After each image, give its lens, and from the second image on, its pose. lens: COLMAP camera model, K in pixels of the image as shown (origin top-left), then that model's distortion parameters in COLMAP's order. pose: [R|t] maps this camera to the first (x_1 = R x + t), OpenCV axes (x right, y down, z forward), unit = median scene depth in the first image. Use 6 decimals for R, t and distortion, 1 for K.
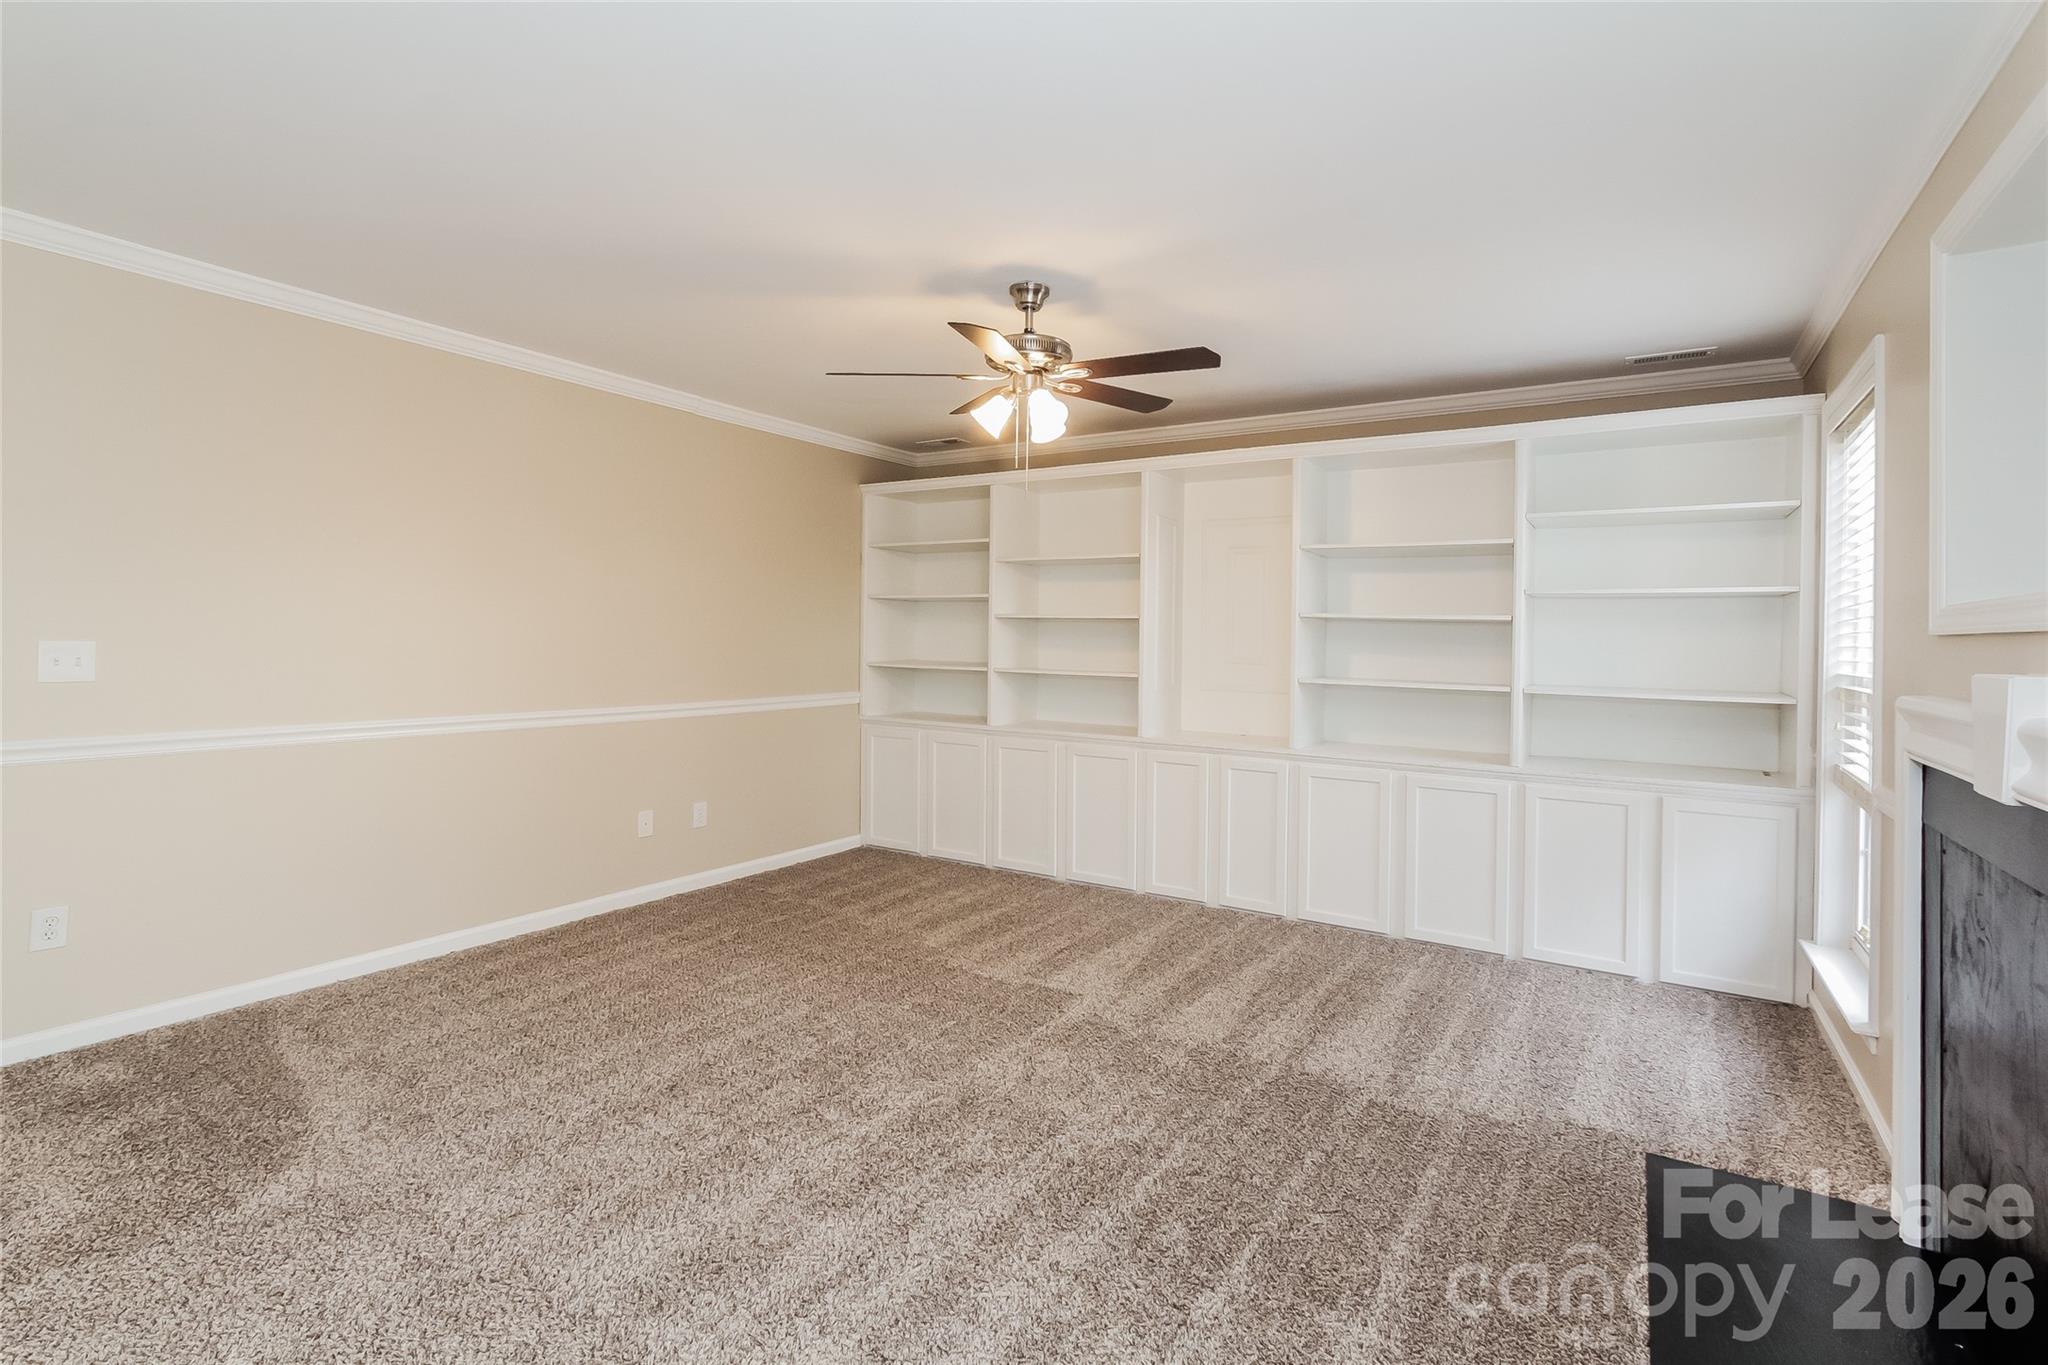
lens RADIAL K [[948.9, 0, 1025.9], [0, 948.9, 636.7], [0, 0, 1]] dist [-0.027104, -0.000054]
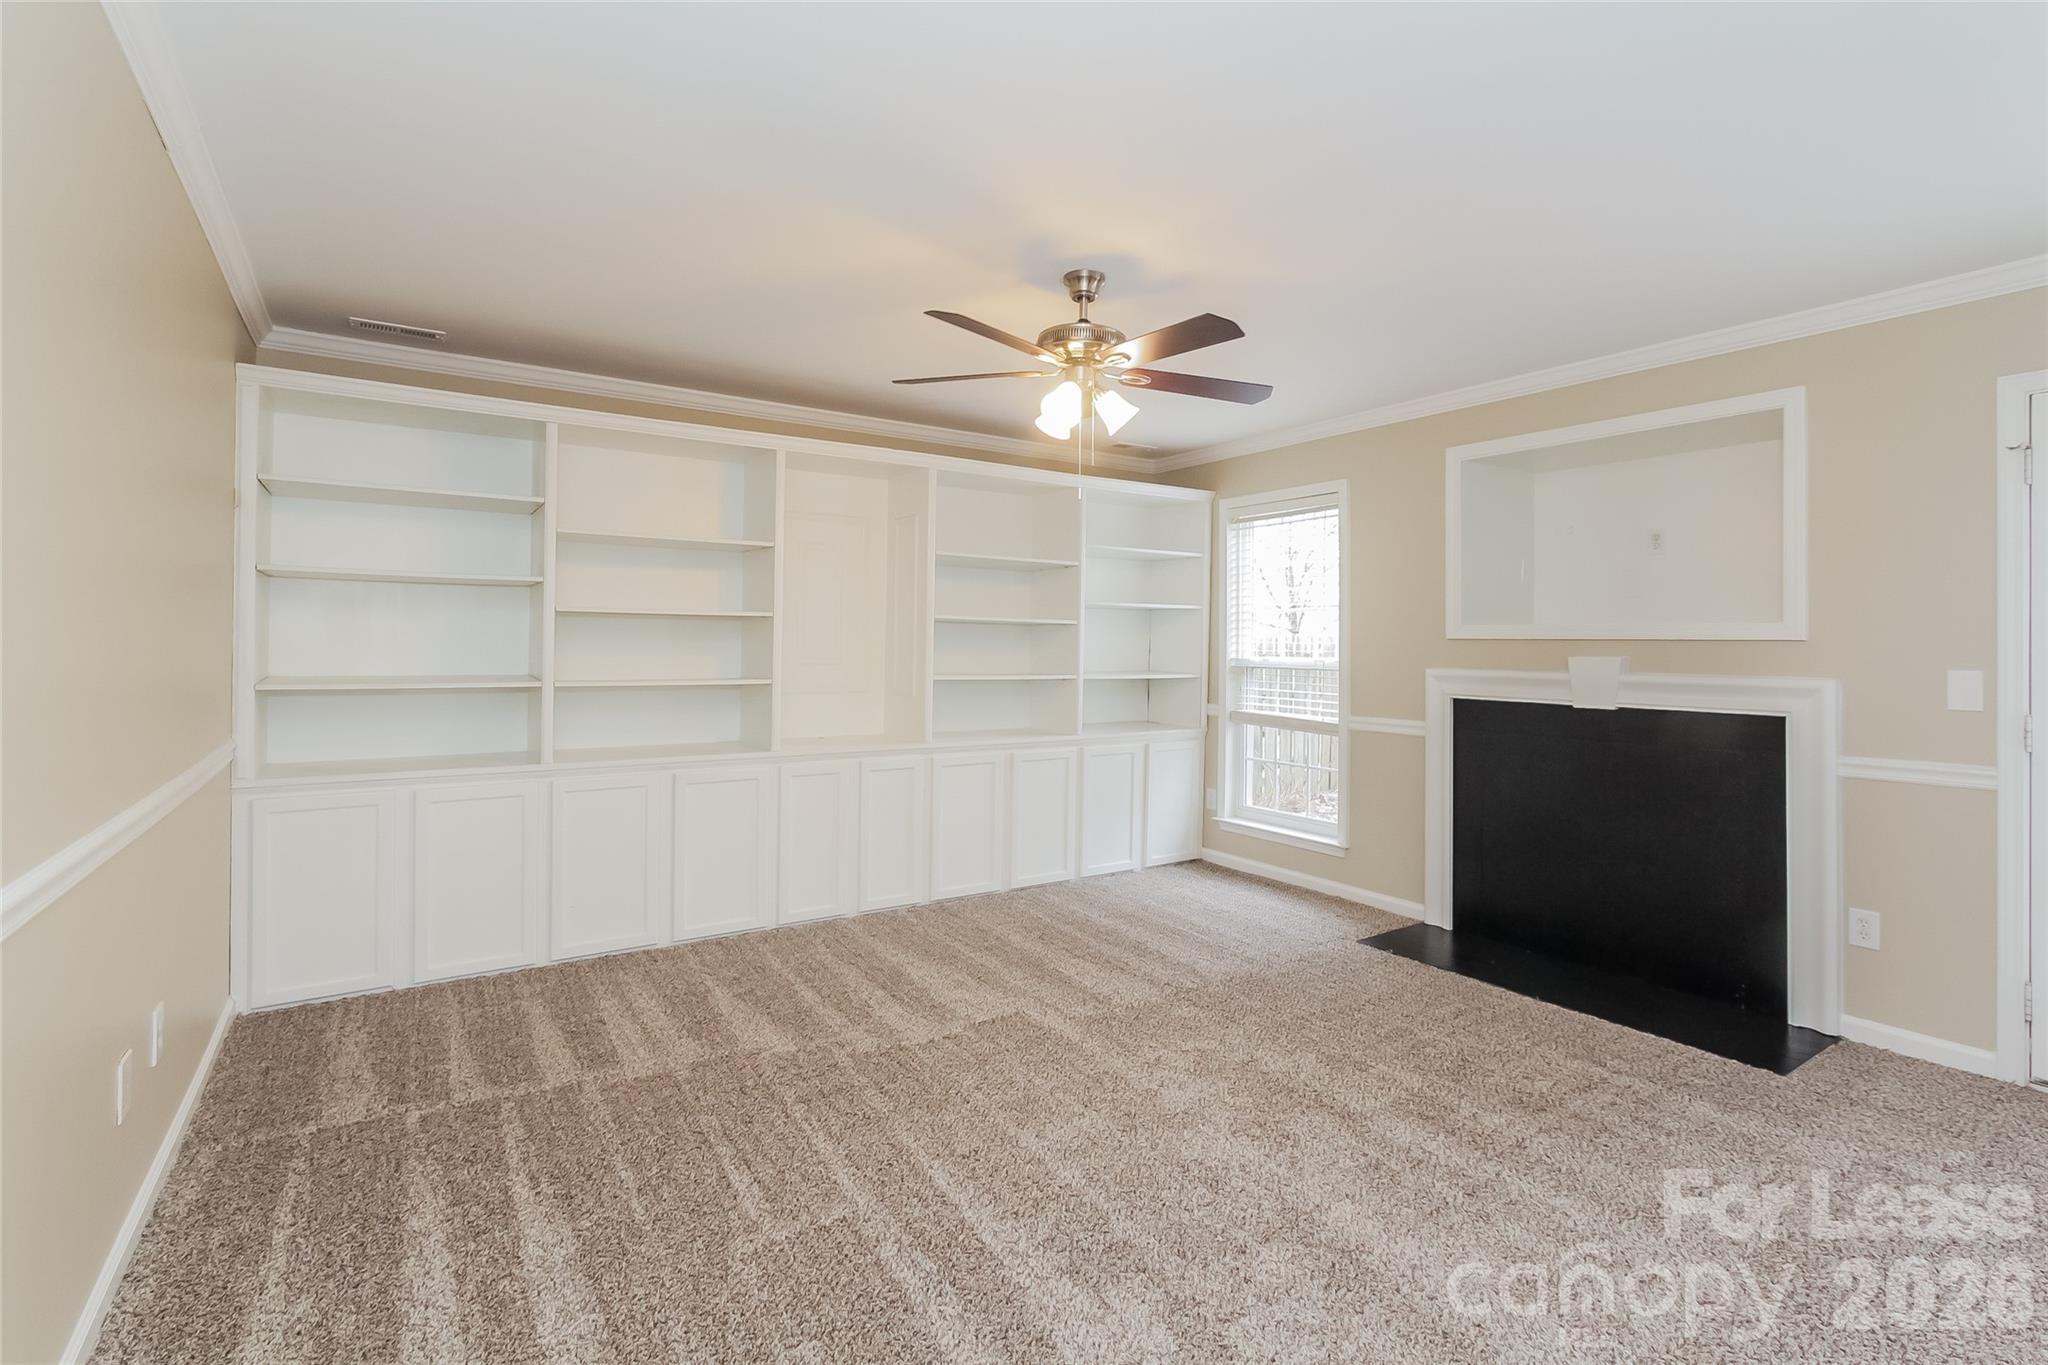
lens RADIAL K [[963.2, 0, 1026.1], [0, 963.2, 632.1], [0, 0, 1]] dist [-0.000780, -0.000037]
pose [[0.412387, -0.004887, 0.910996, -0.759443], [0.000001, 0.999986, 0.005364, -0.011484], [-0.911009, -0.002211, 0.412381, 0.539324]]
